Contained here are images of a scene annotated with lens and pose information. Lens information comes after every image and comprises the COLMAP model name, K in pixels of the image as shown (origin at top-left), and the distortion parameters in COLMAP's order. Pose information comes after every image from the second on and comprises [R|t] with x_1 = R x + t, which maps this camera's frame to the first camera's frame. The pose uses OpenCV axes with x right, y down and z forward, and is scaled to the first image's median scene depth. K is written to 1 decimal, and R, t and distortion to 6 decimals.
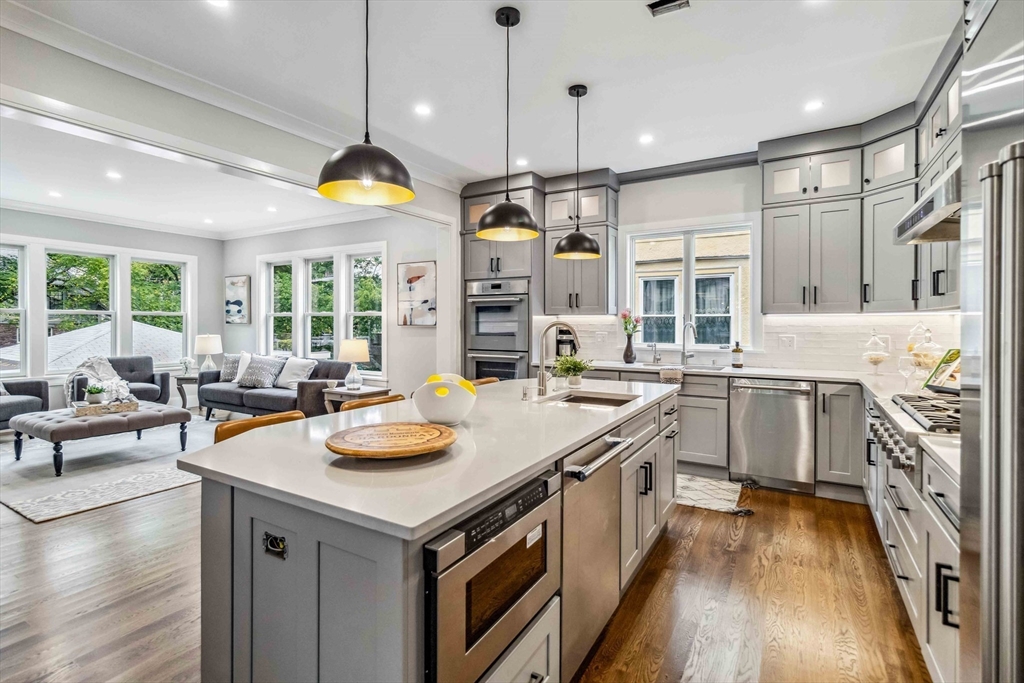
lens RADIAL K [[478.2, 0, 514.7], [0, 478.2, 324.2], [0, 0, 1]] dist [0.002264, -0.001355]
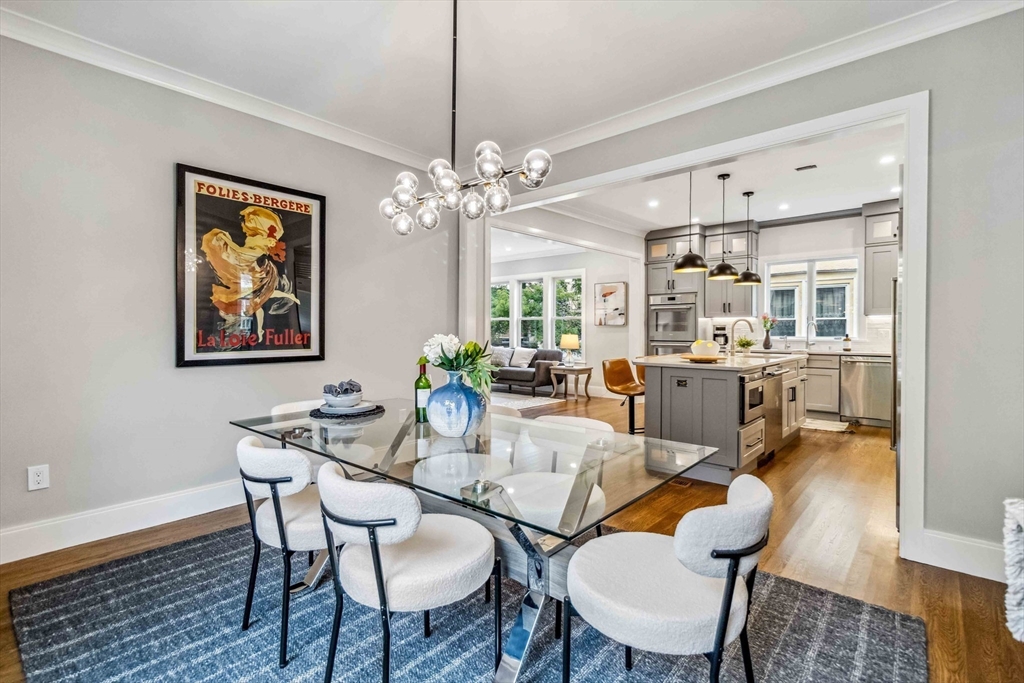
lens RADIAL K [[478.2, 0, 514.4], [0, 478.2, 335.4], [0, 0, 1]] dist [0.002264, -0.001355]
pose [[0.981366, 0.000808, -0.192144, -0.238349], [0.000791, 0.999966, 0.008243, 0.024154], [0.192144, -0.008241, 0.981332, -0.592990]]
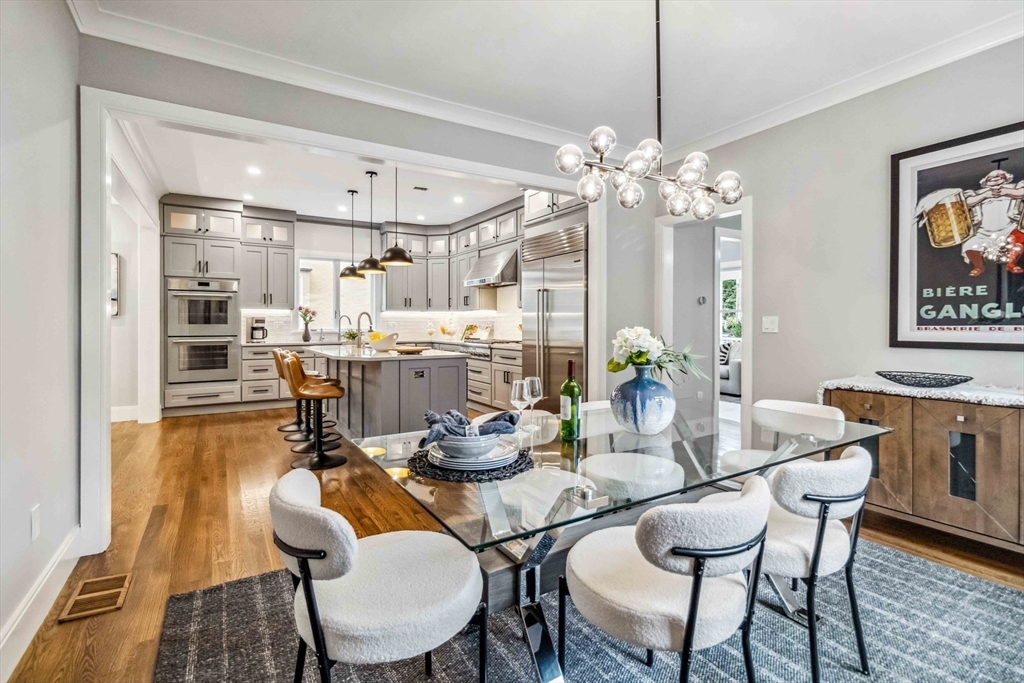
lens RADIAL K [[478.2, 0, 521.6], [0, 478.2, 325.5], [0, 0, 1]] dist [0.002264, -0.001355]
pose [[0.462740, -0.003783, 0.886486, -0.755324], [0.002804, 0.999992, 0.002803, 0.026694], [-0.886490, 0.001188, 0.462747, -0.296606]]
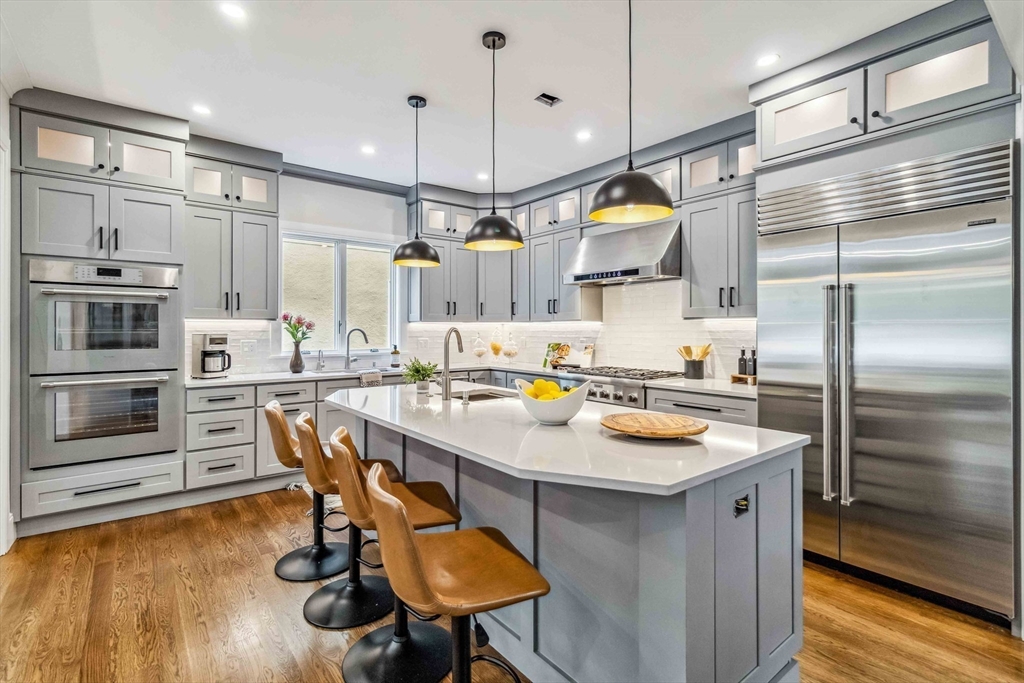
lens RADIAL K [[478.2, 0, 524.0], [0, 478.2, 327.0], [0, 0, 1]] dist [0.002264, -0.001355]
pose [[0.354334, 0.002489, 0.935116, -0.442682], [0.003960, 0.999983, -0.004163, -0.001025], [-0.935110, 0.005178, 0.354319, 0.254527]]
